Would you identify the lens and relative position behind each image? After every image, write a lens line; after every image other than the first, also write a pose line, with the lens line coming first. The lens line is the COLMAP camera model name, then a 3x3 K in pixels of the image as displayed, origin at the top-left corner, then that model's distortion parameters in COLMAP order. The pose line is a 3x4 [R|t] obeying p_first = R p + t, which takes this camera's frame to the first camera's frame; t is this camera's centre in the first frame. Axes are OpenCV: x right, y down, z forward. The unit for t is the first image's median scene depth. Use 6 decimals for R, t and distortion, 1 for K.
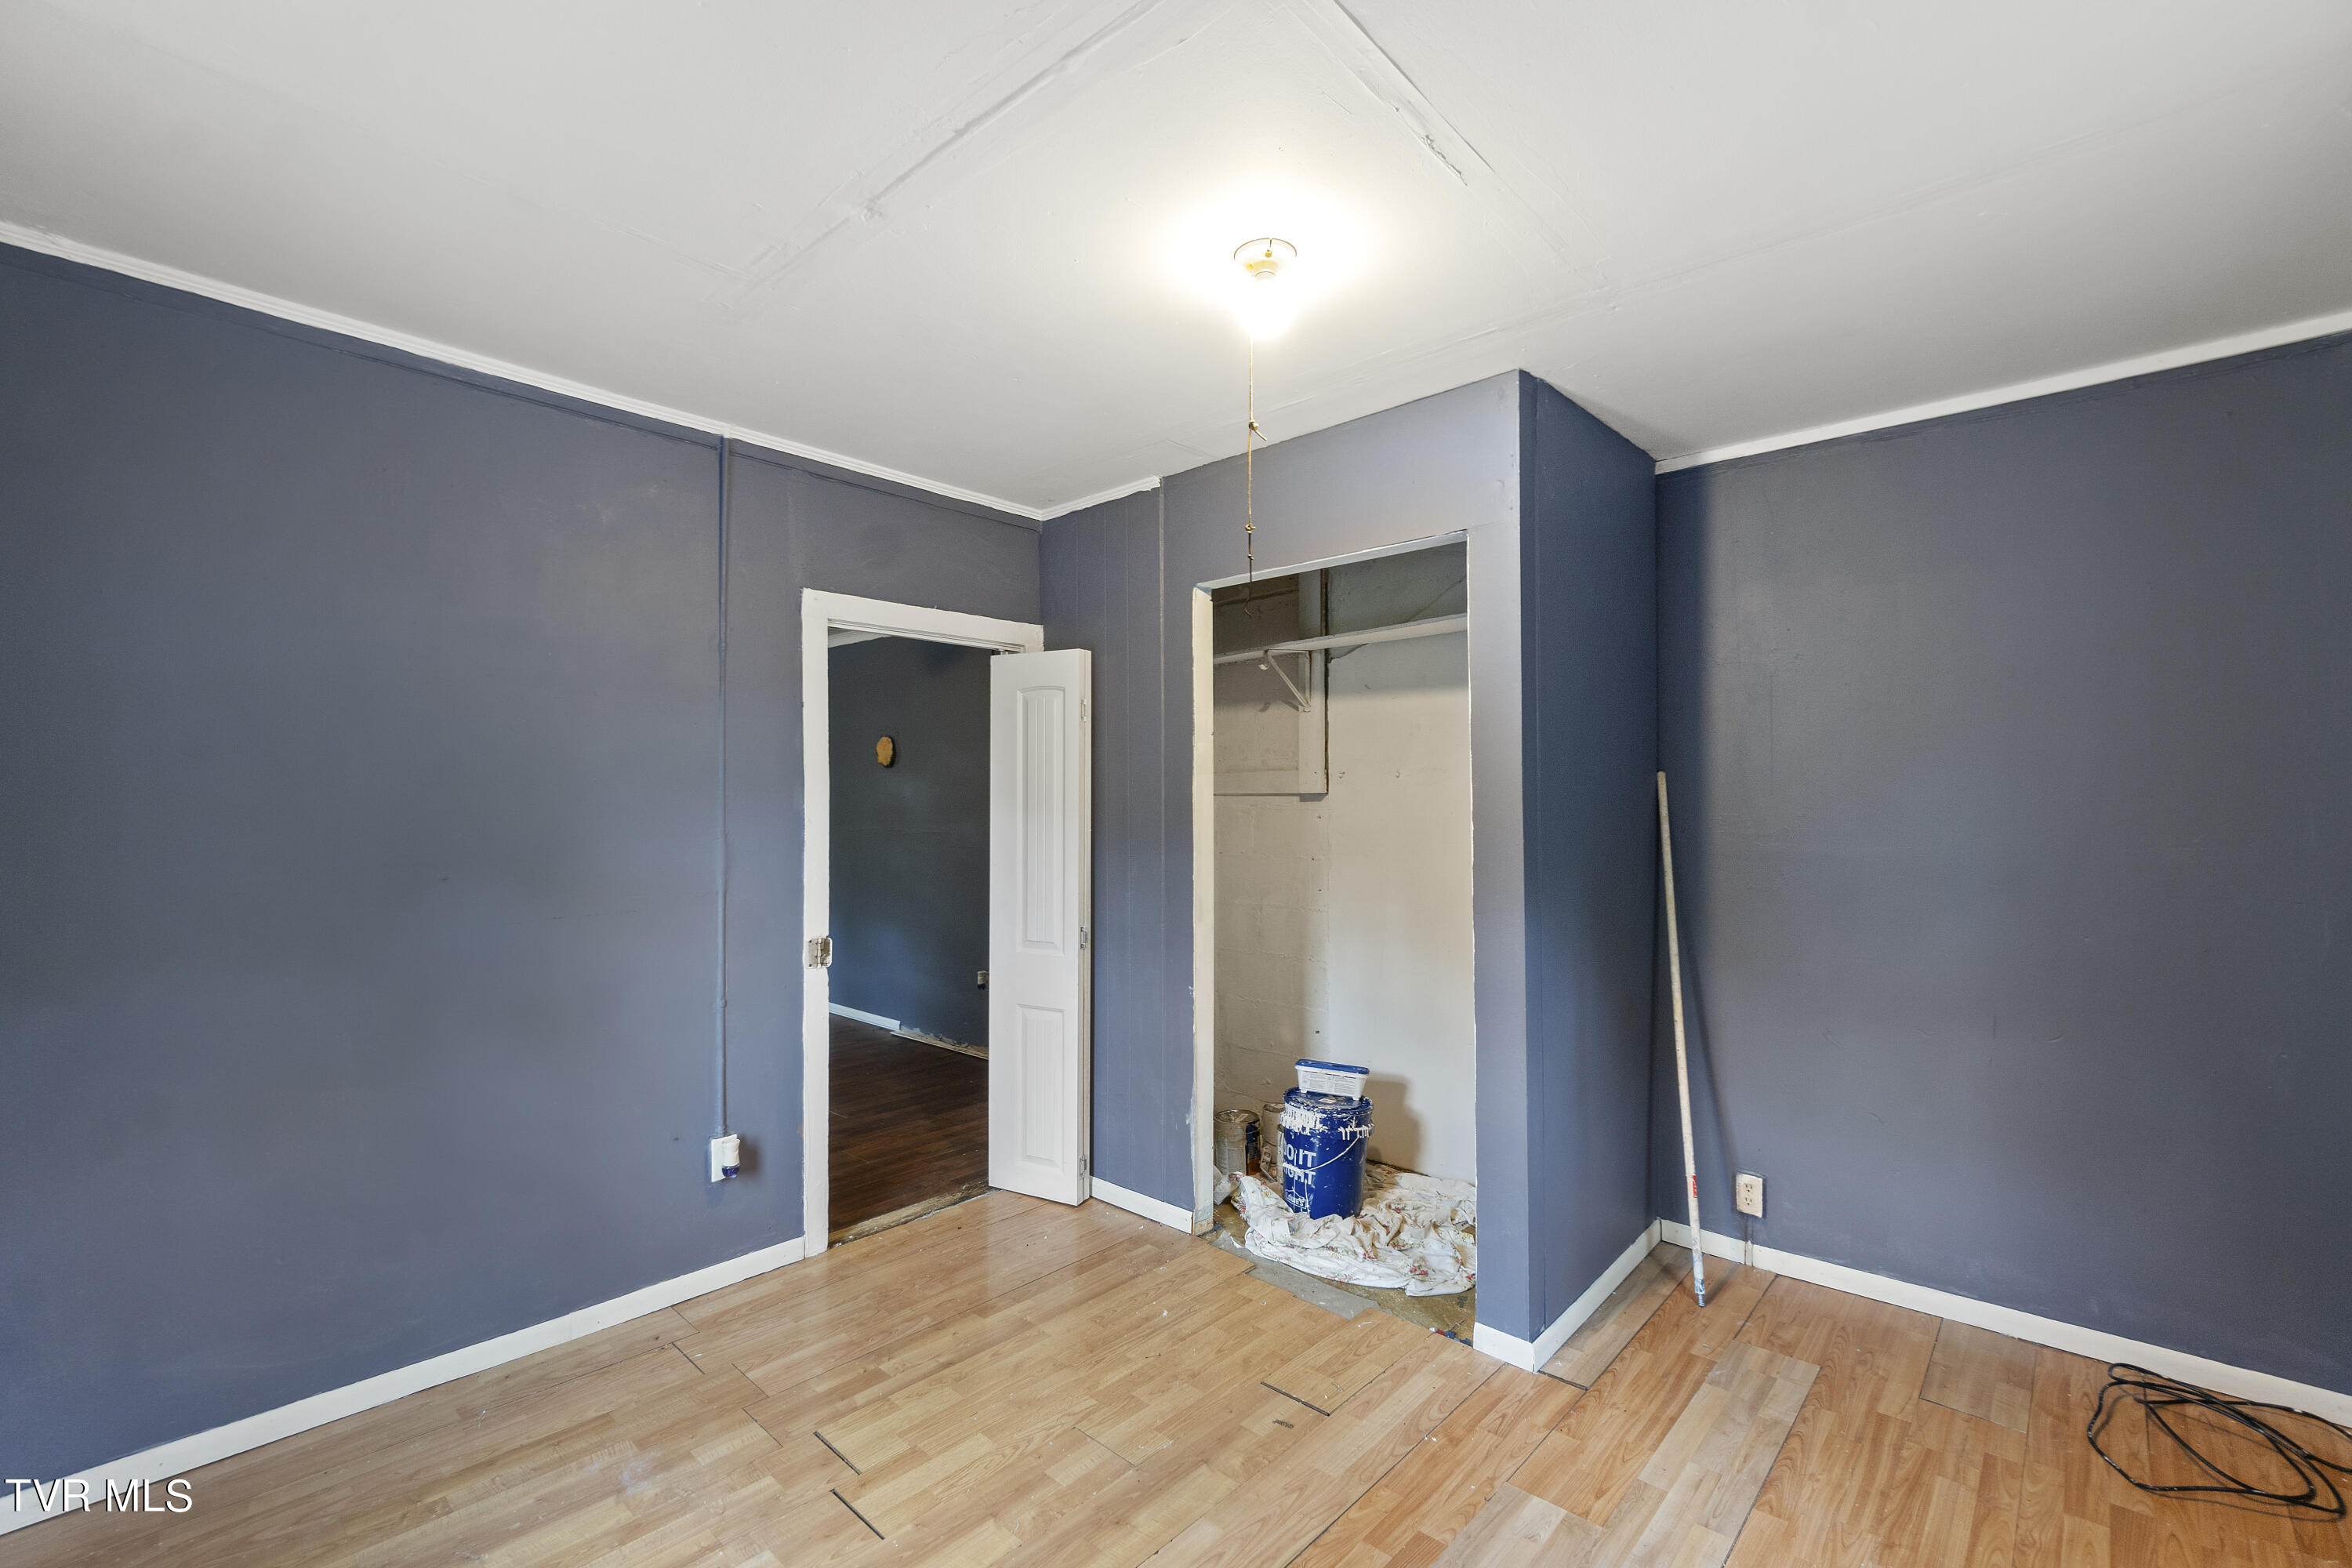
lens RADIAL K [[1020.6, 0, 1165.5], [0, 1020.6, 762.8], [0, 0, 1]] dist [-0.001113, -0.000131]
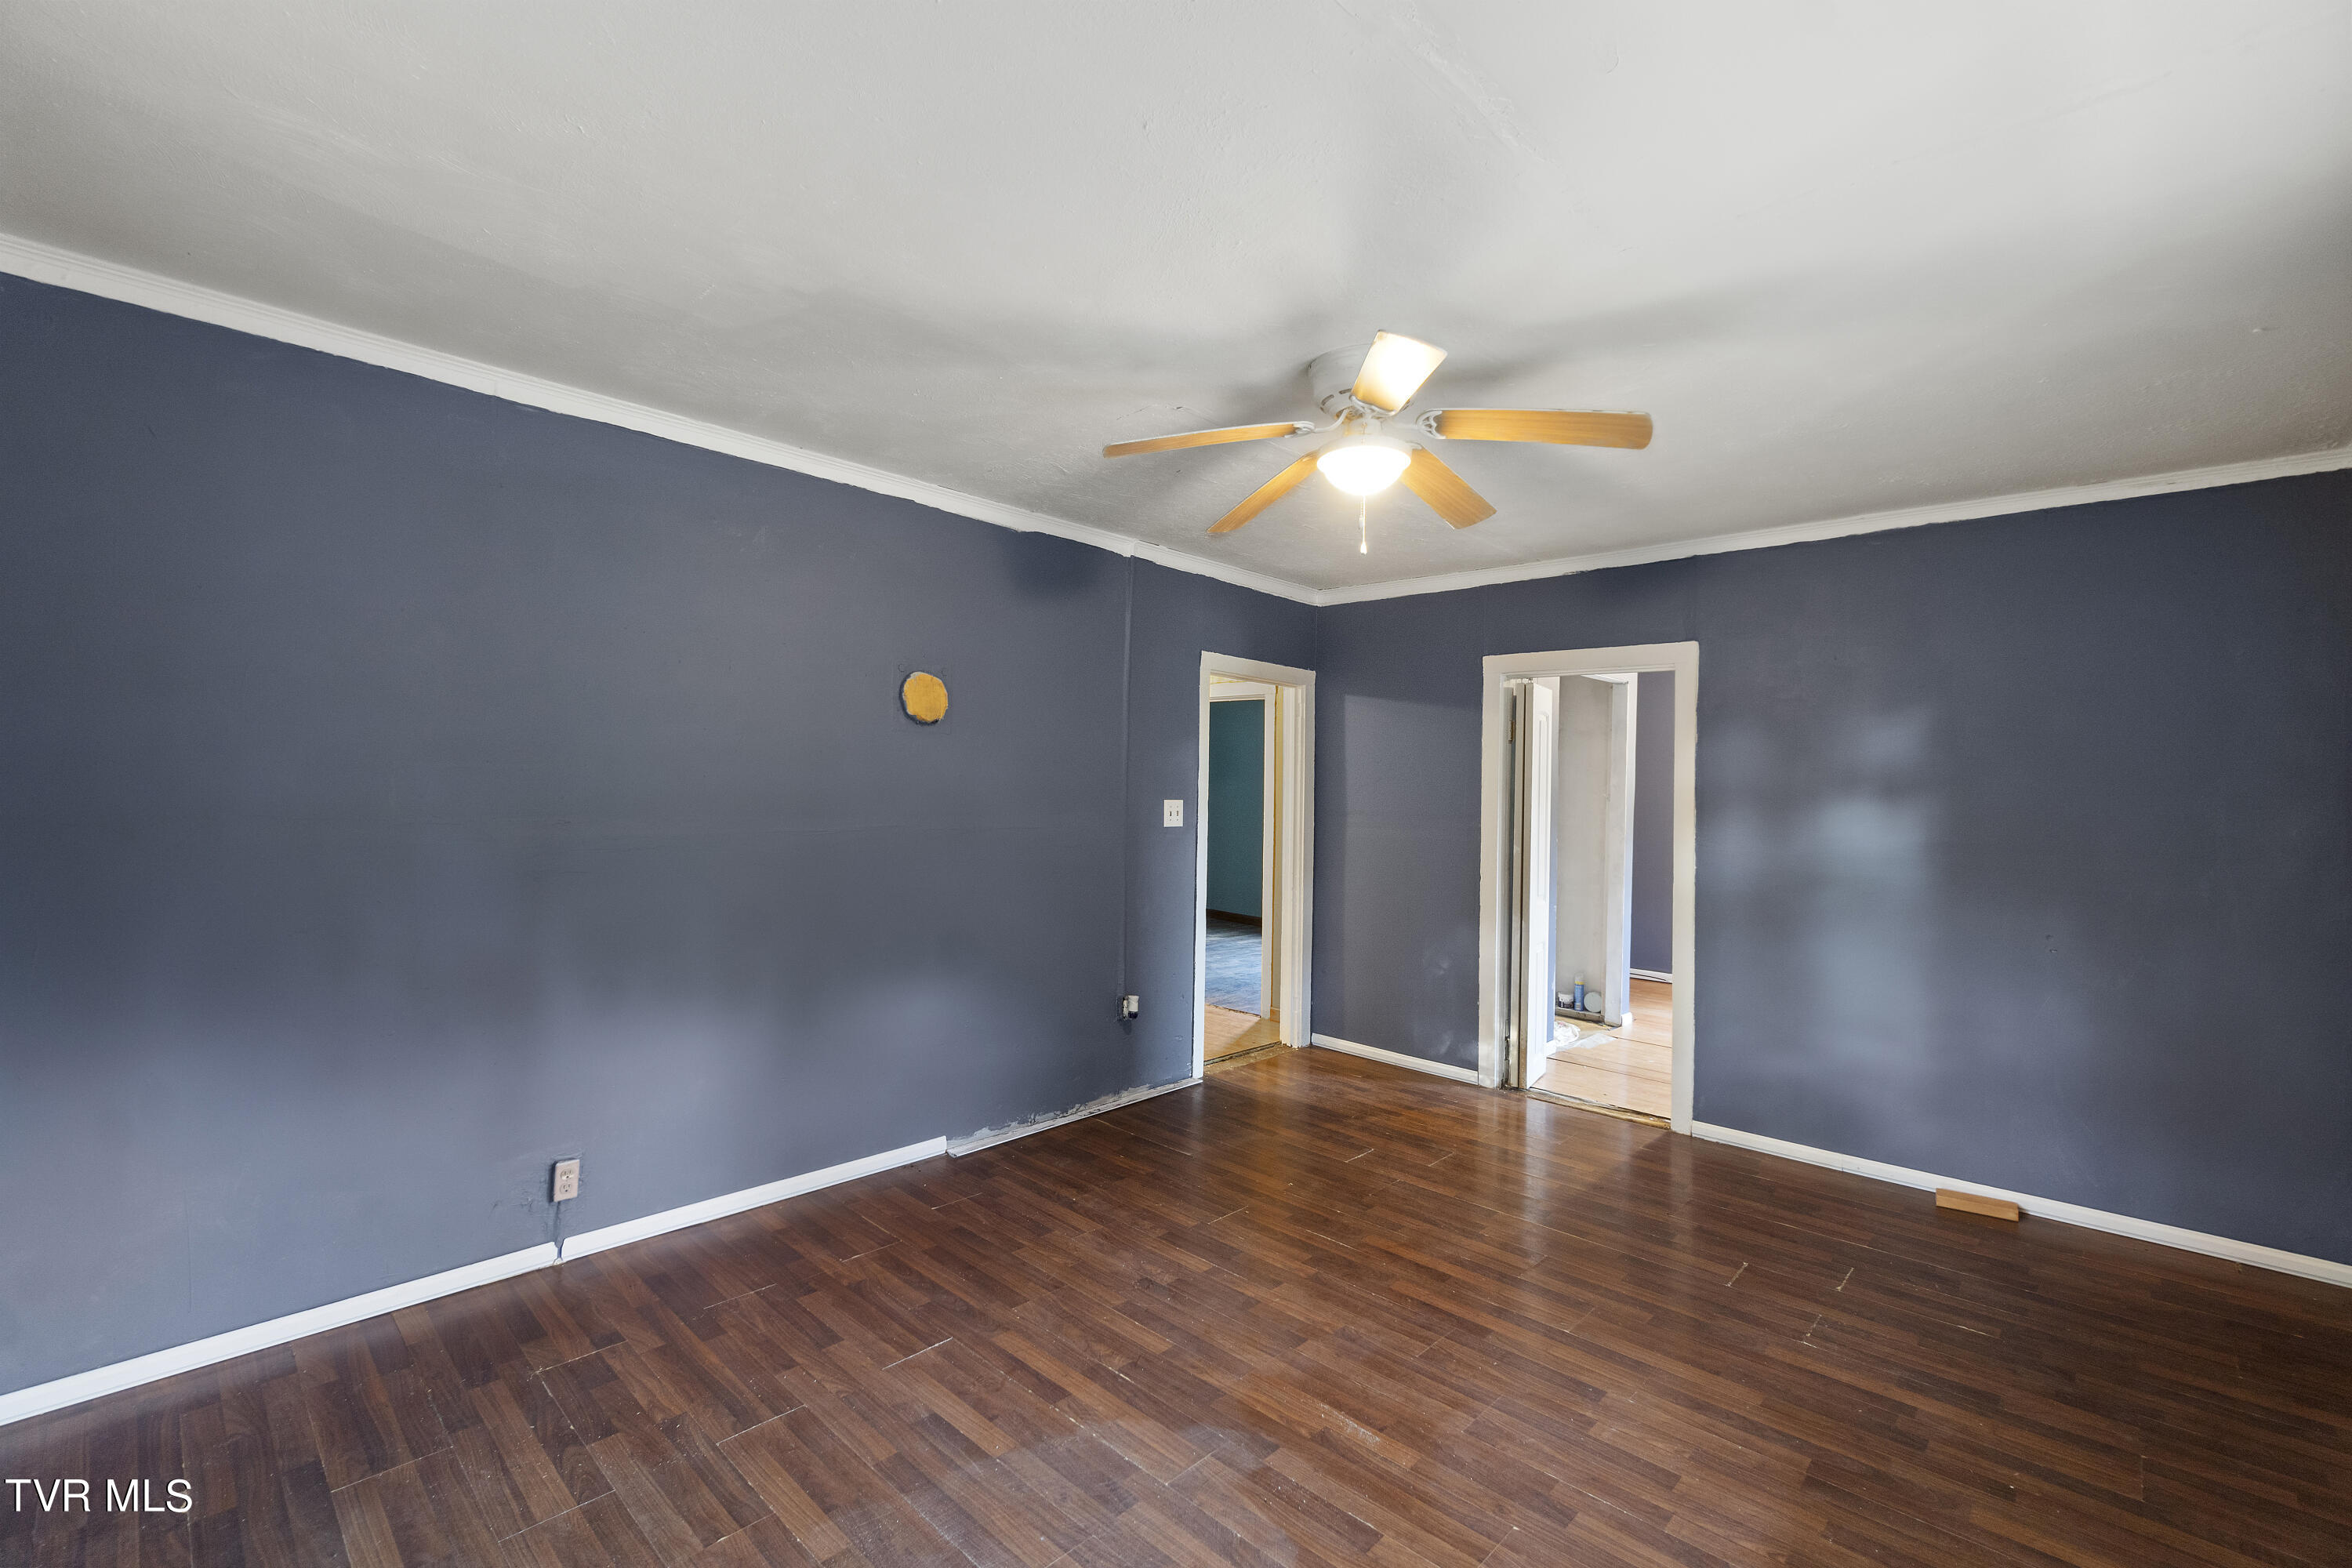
lens RADIAL K [[1020.6, 0, 1165.5], [0, 1020.6, 762.8], [0, 0, 1]] dist [-0.001113, -0.000131]
pose [[0.021219, 0.030017, 0.999324, -0.921078], [-0.046118, 0.998515, -0.029013, 0.044057], [-0.998711, -0.045471, 0.022572, 0.910435]]
